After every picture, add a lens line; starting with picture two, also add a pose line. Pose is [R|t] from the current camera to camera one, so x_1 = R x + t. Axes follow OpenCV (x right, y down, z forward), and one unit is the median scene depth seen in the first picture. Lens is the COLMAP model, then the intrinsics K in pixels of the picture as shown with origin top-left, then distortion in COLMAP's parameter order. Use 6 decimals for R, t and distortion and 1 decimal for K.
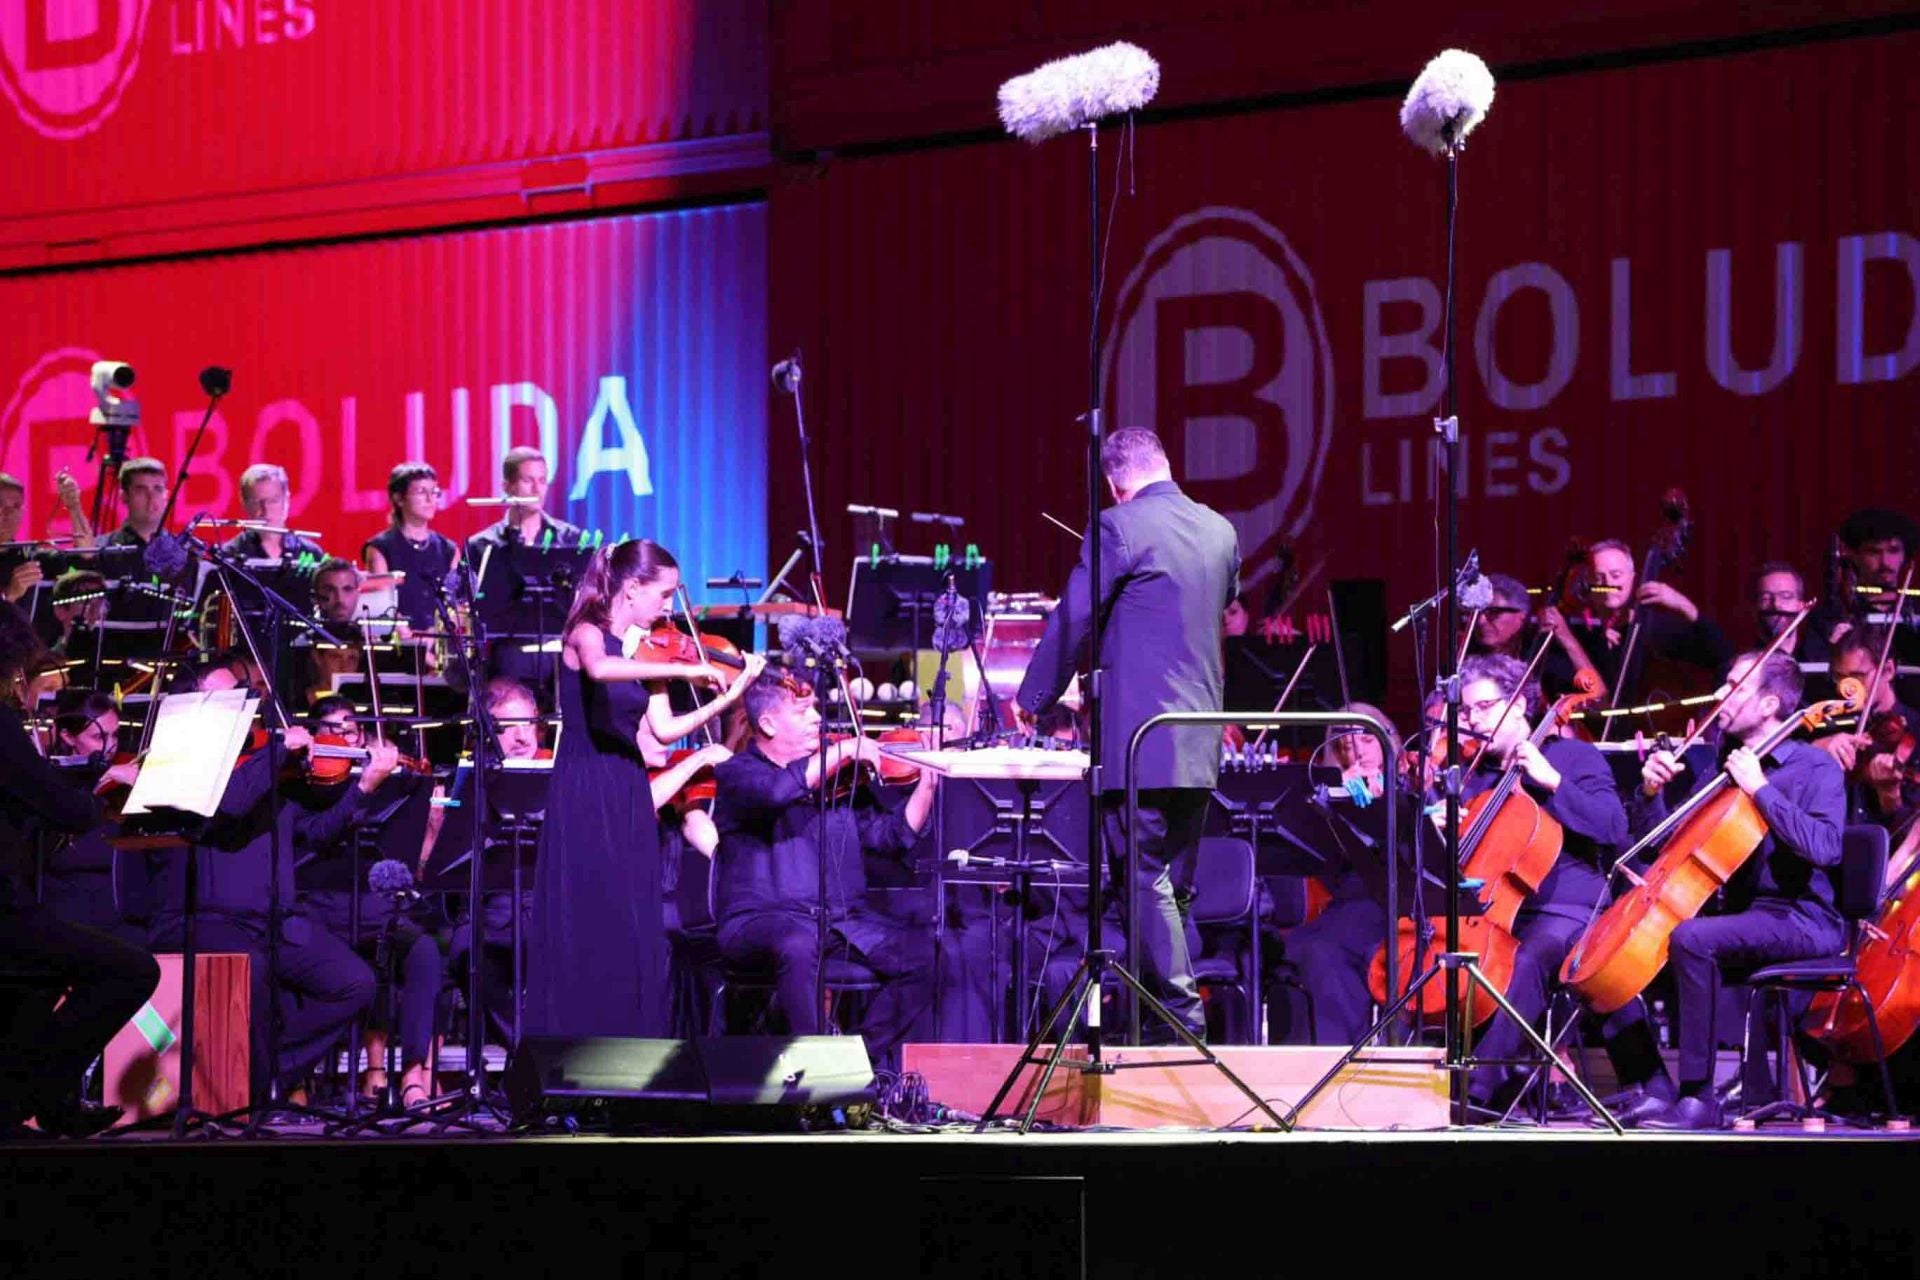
lens RADIAL K [[9009.4, 0, 960.0], [0, 9009.4, 640.0], [0, 0, 1]] dist [1.029008, 4.672897]
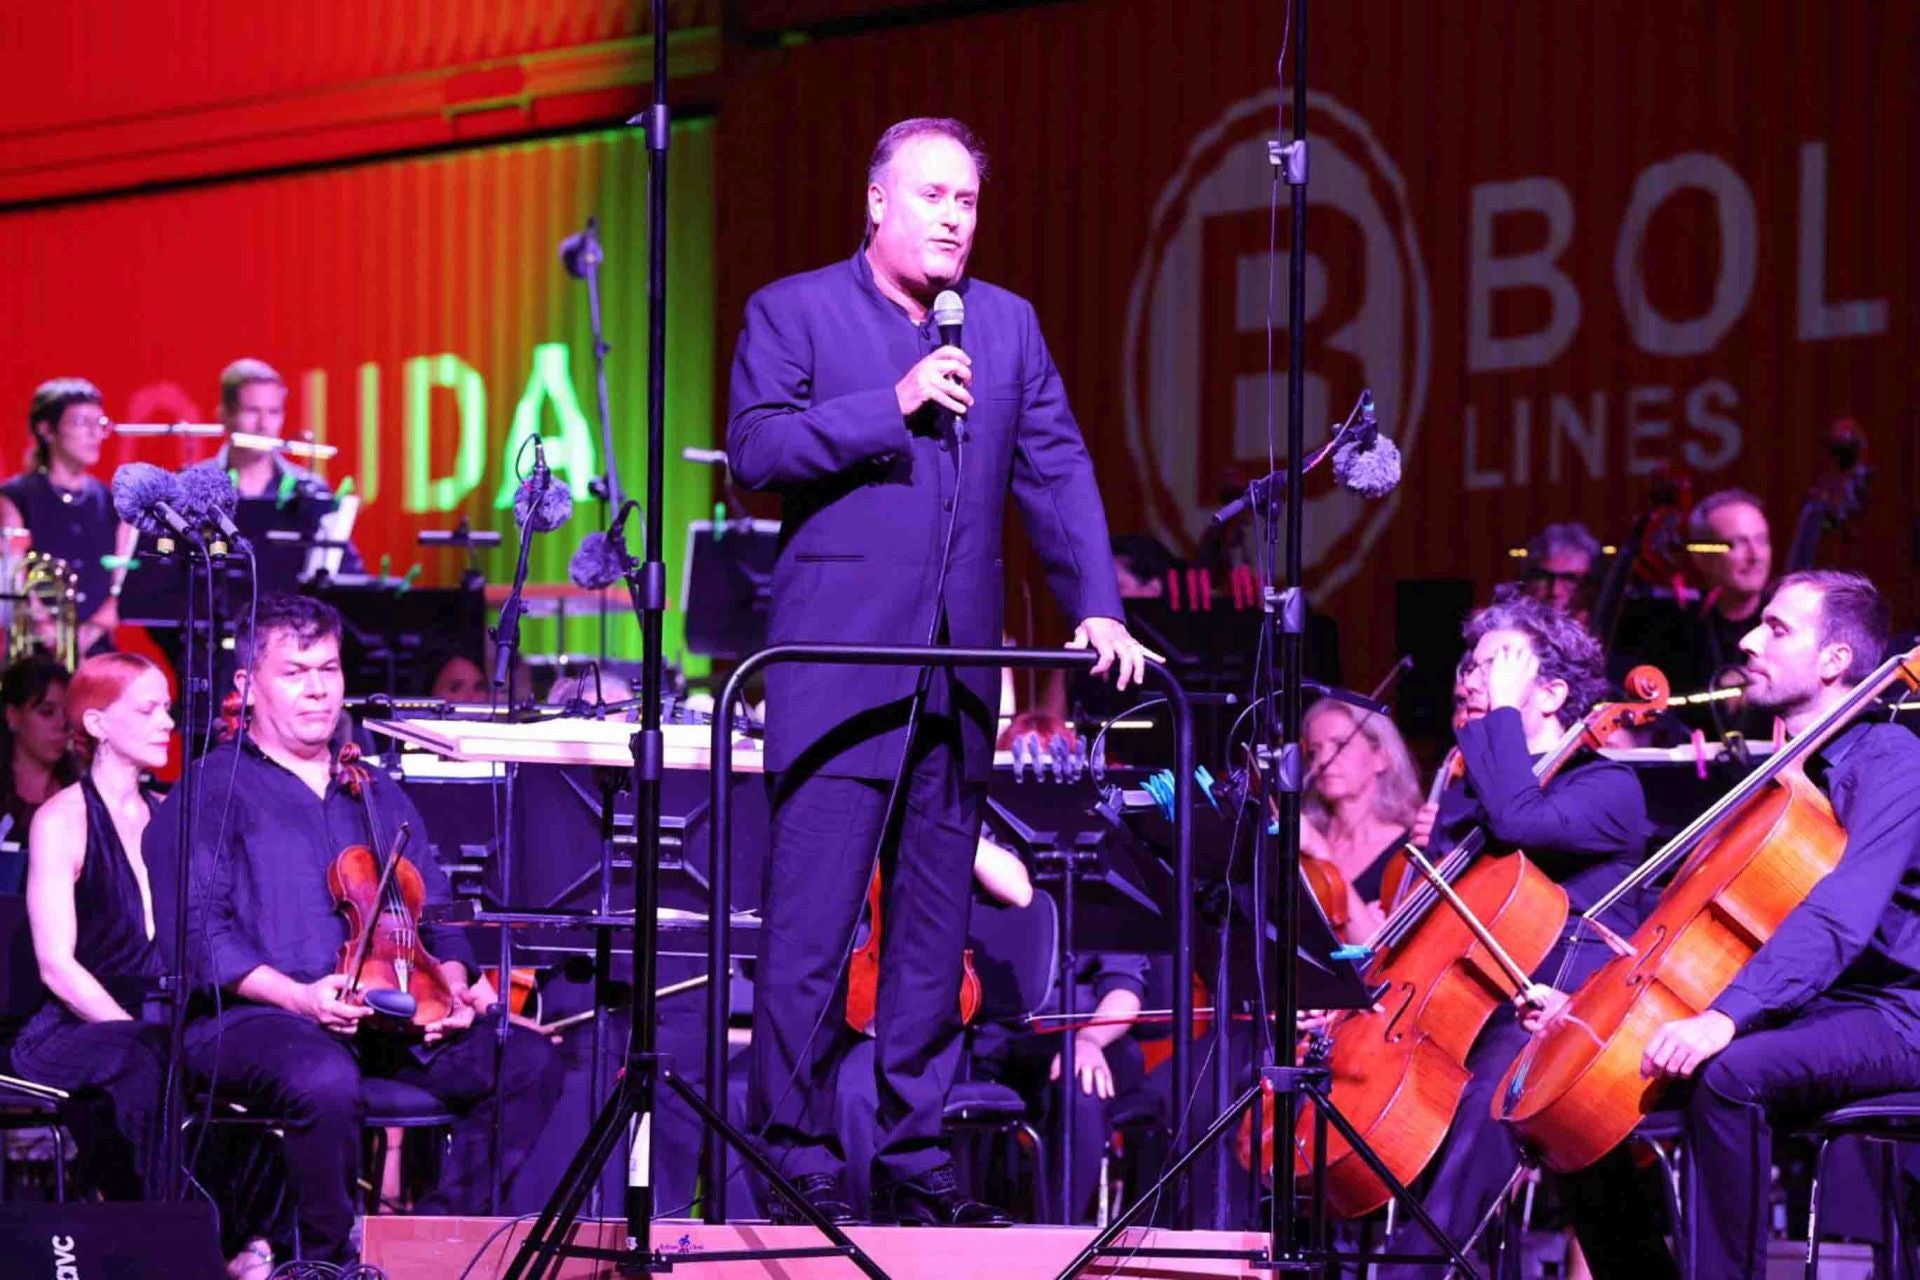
lens RADIAL K [[10413.2, 0, 961.3], [0, 10413.2, 640.5], [0, 0, 1]] dist [1.470417, -4.829466]
pose [[0.999706, 0.013057, -0.020436, 0.022106], [-0.013268, 0.999860, -0.010225, 0.006815], [0.020300, 0.010493, 0.999739, 0.156391]]
